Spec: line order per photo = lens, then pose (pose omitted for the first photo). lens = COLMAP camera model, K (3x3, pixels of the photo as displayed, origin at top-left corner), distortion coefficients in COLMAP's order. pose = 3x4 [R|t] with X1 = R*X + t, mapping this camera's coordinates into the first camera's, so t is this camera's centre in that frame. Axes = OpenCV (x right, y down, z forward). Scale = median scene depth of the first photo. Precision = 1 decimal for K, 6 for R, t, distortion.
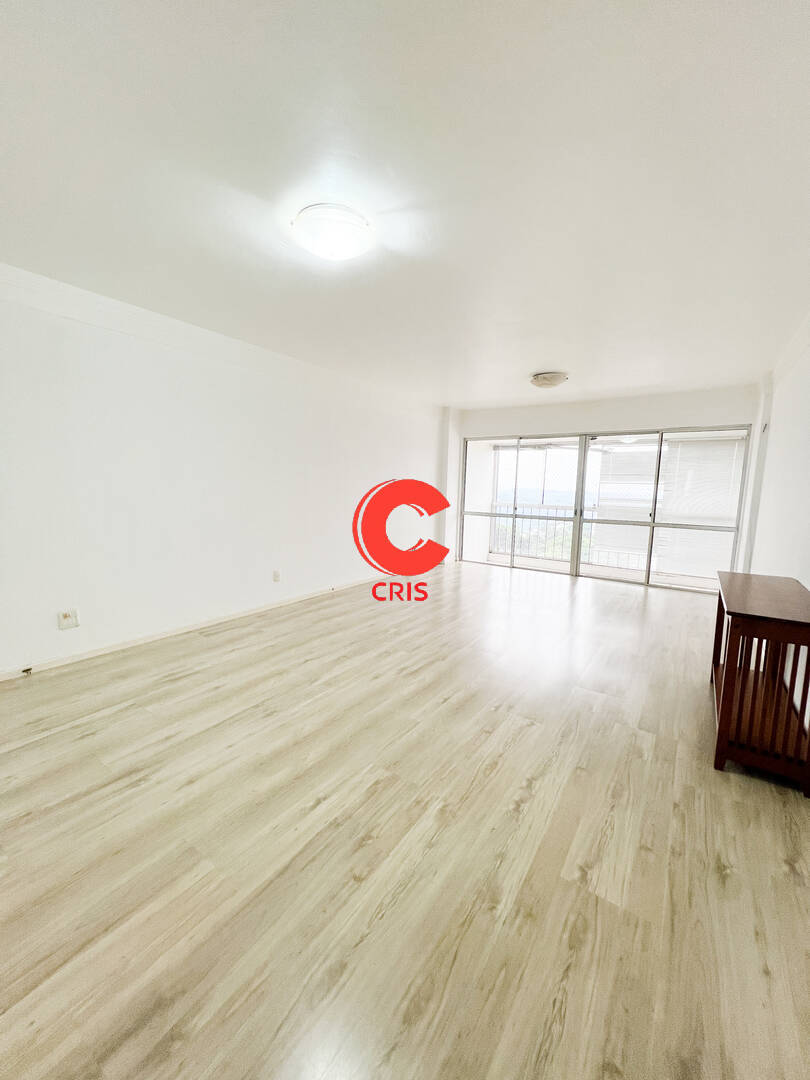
lens RADIAL K [[429.6, 0, 407.3], [0, 429.6, 542.2], [0, 0, 1]] dist [0.000516, -0.000369]
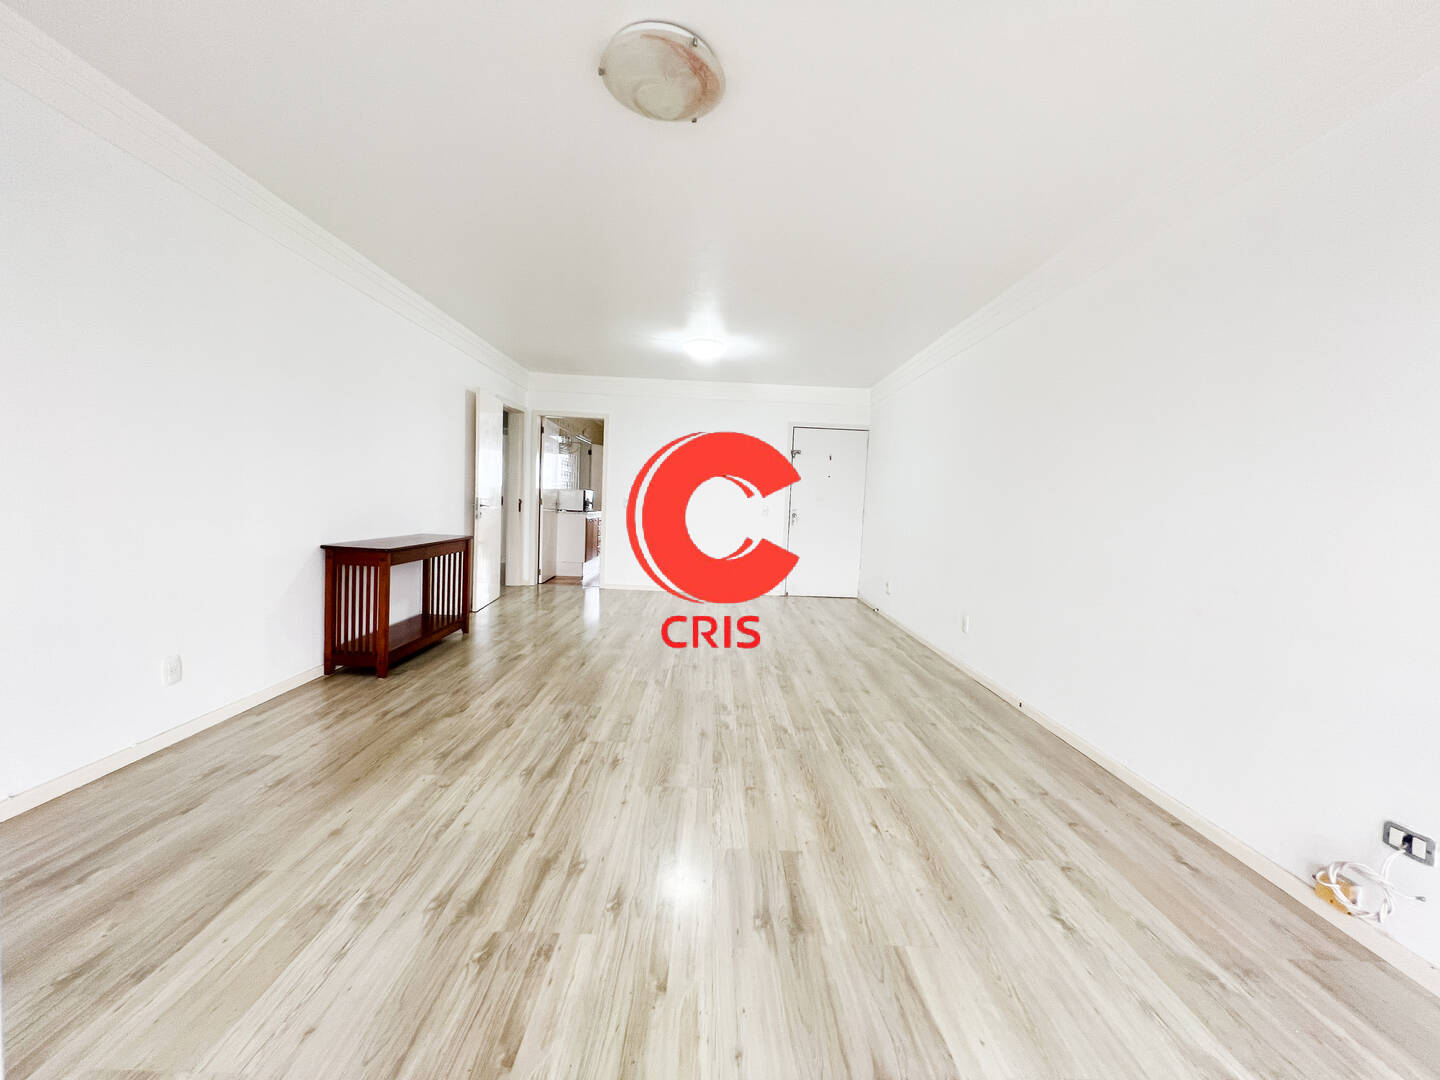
lens RADIAL K [[572.8, 0, 721.5], [0, 572.8, 542.9], [0, 0, 1]] dist [0.000516, -0.000369]
pose [[-0.820092, -0.019704, -0.571893, 0.739467], [-0.138365, 0.976579, 0.164769, -0.198605], [0.555252, 0.214255, -0.803610, 2.027750]]
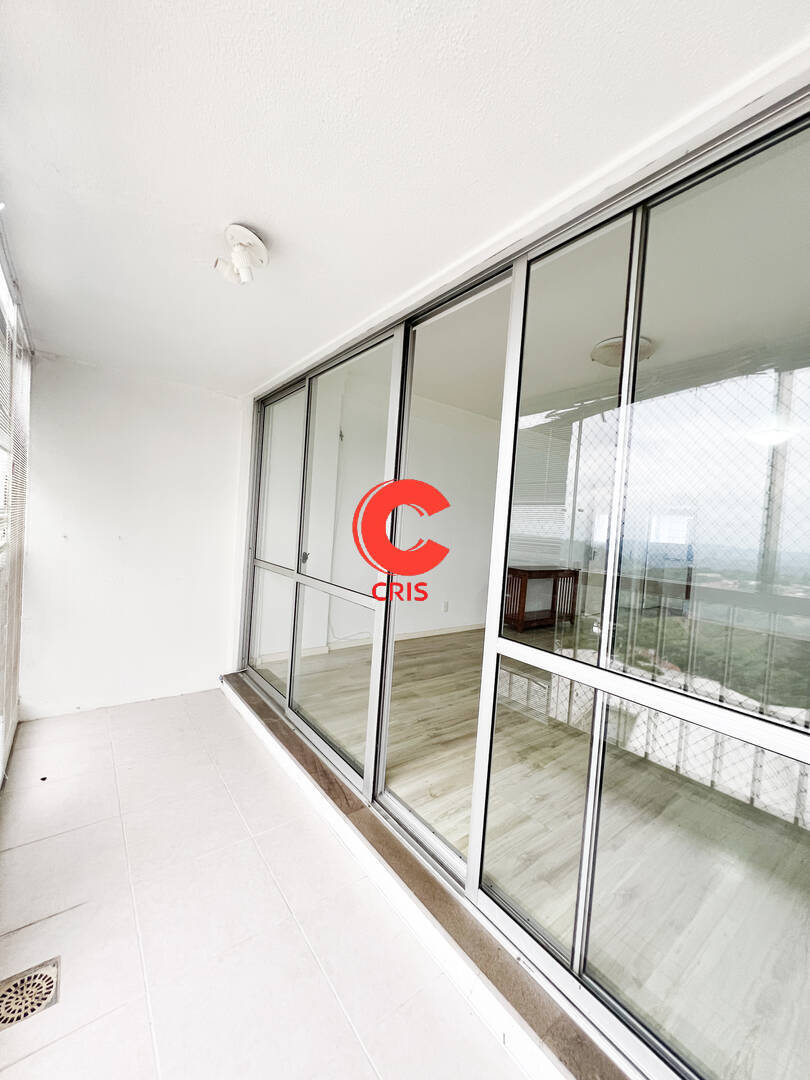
lens RADIAL K [[429.6, 0, 409.6], [0, 429.6, 541.8], [0, 0, 1]] dist [0.000516, -0.000369]
pose [[-0.946770, -0.100704, 0.305754, 0.580561], [-0.049950, 0.984262, 0.169509, -0.285334], [-0.318012, 0.145214, -0.936900, 2.476227]]
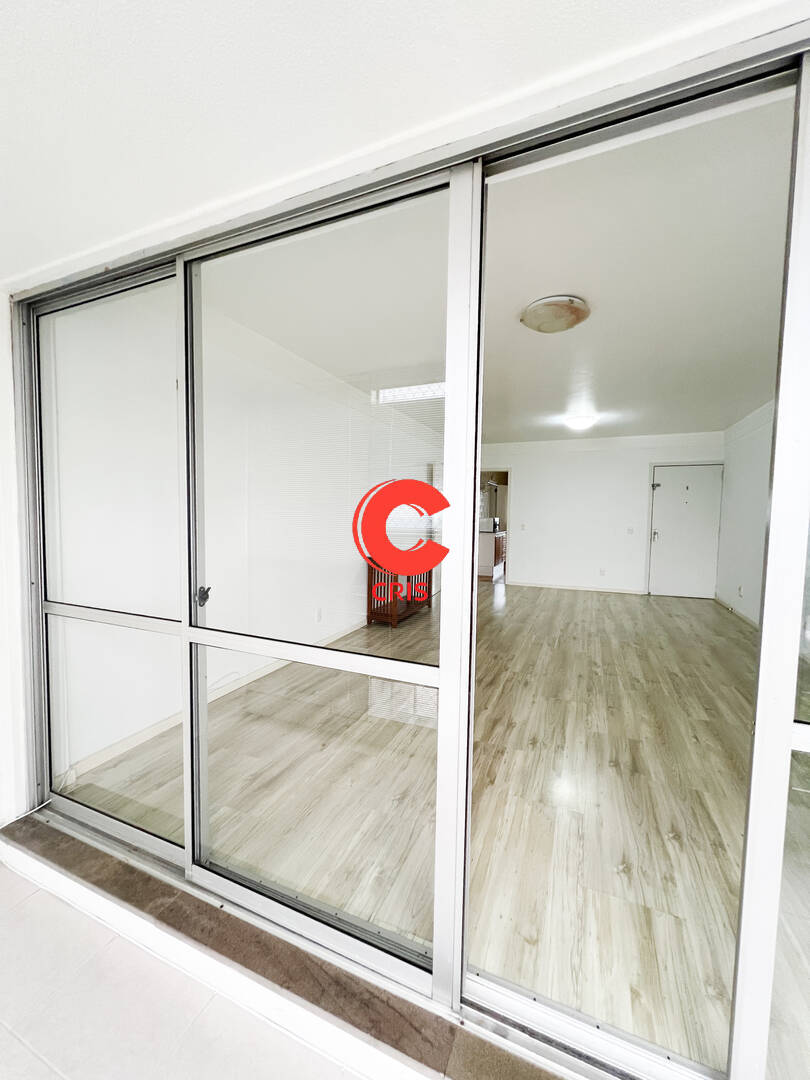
lens RADIAL K [[429.6, 0, 406.8], [0, 429.6, 541.3], [0, 0, 1]] dist [0.000516, -0.000369]
pose [[-0.981477, -0.025345, -0.189894, 0.884995], [-0.061320, 0.980624, 0.186053, -0.262440], [0.181499, 0.194251, -0.964015, 2.248466]]
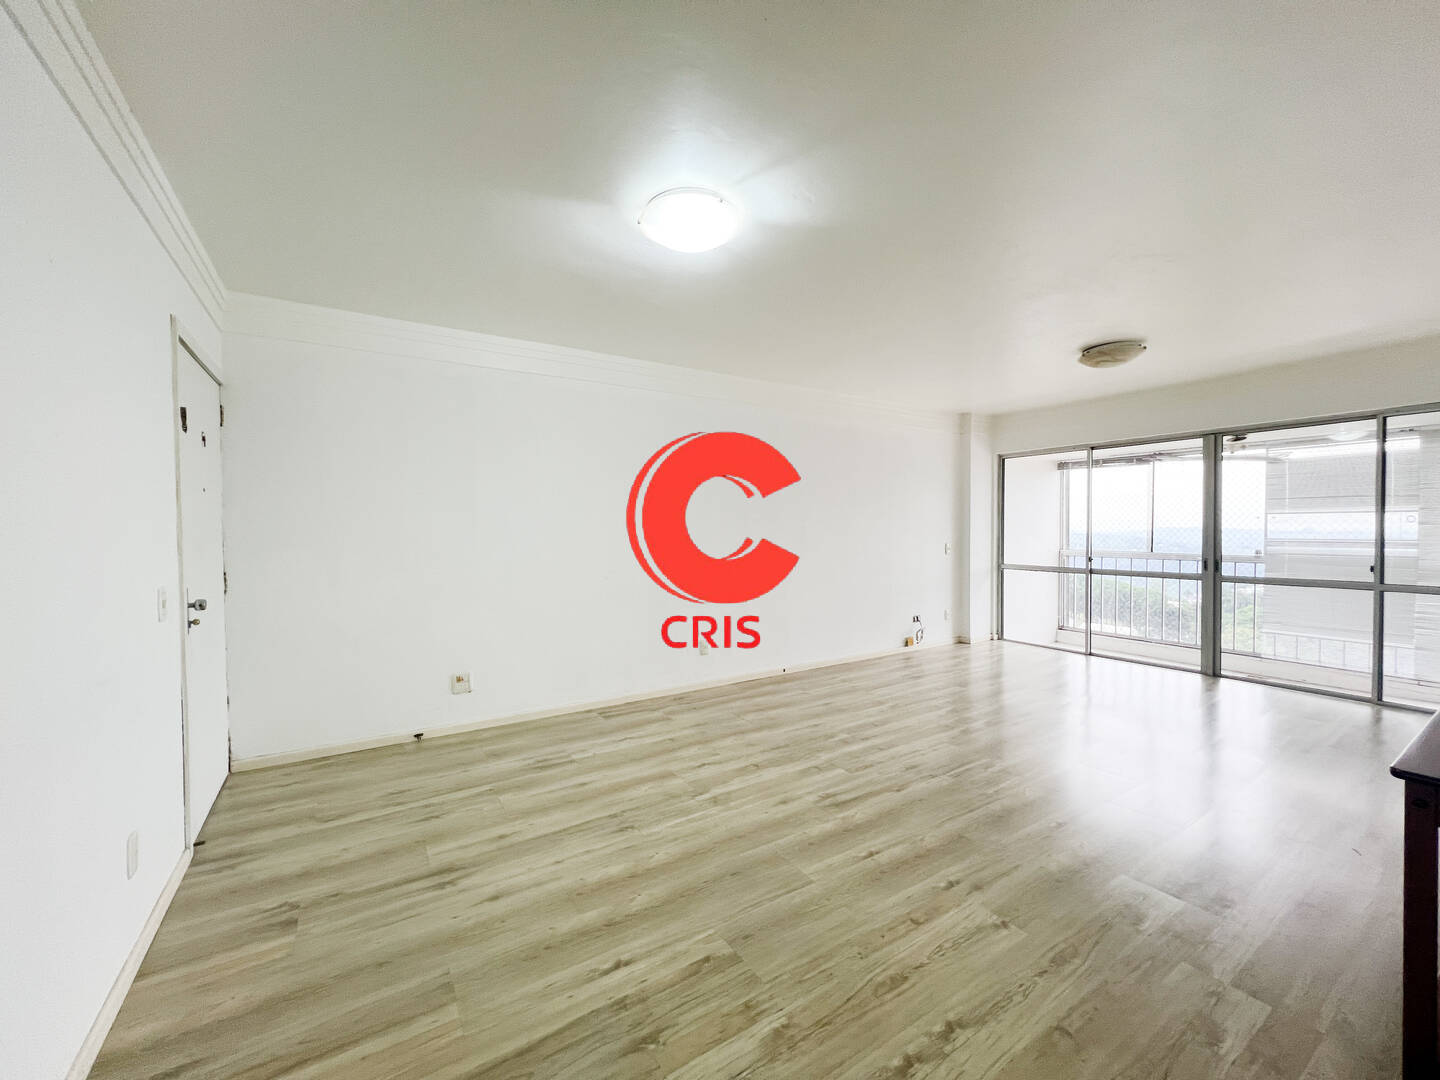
lens RADIAL K [[572.8, 0, 725.7], [0, 572.8, 544.2], [0, 0, 1]] dist [0.000516, -0.000369]
pose [[0.921407, -0.018383, -0.388164, 0.186227], [-0.024058, 0.994266, -0.104195, -0.001258], [0.387853, 0.105345, 0.915681, 0.063241]]
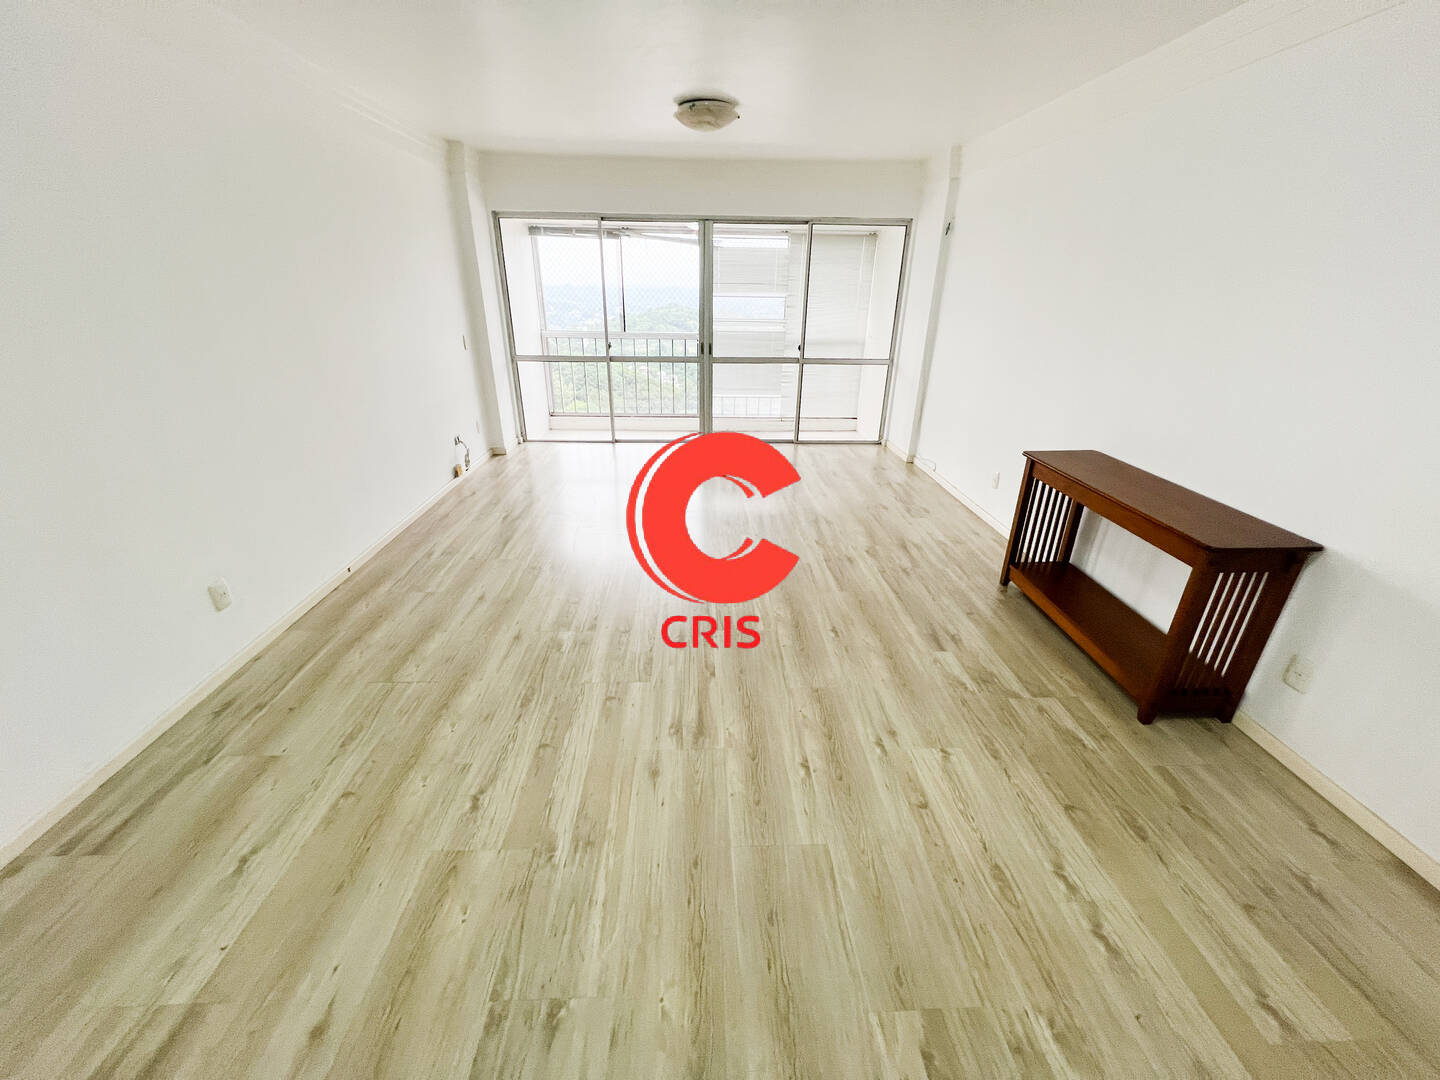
lens RADIAL K [[572.8, 0, 723.2], [0, 572.8, 540.2], [0, 0, 1]] dist [0.000516, -0.000369]
pose [[0.805282, -0.252560, 0.536409, -0.269217], [0.082419, 0.943634, 0.320565, -0.139521], [-0.587135, -0.213935, 0.780707, 0.430483]]
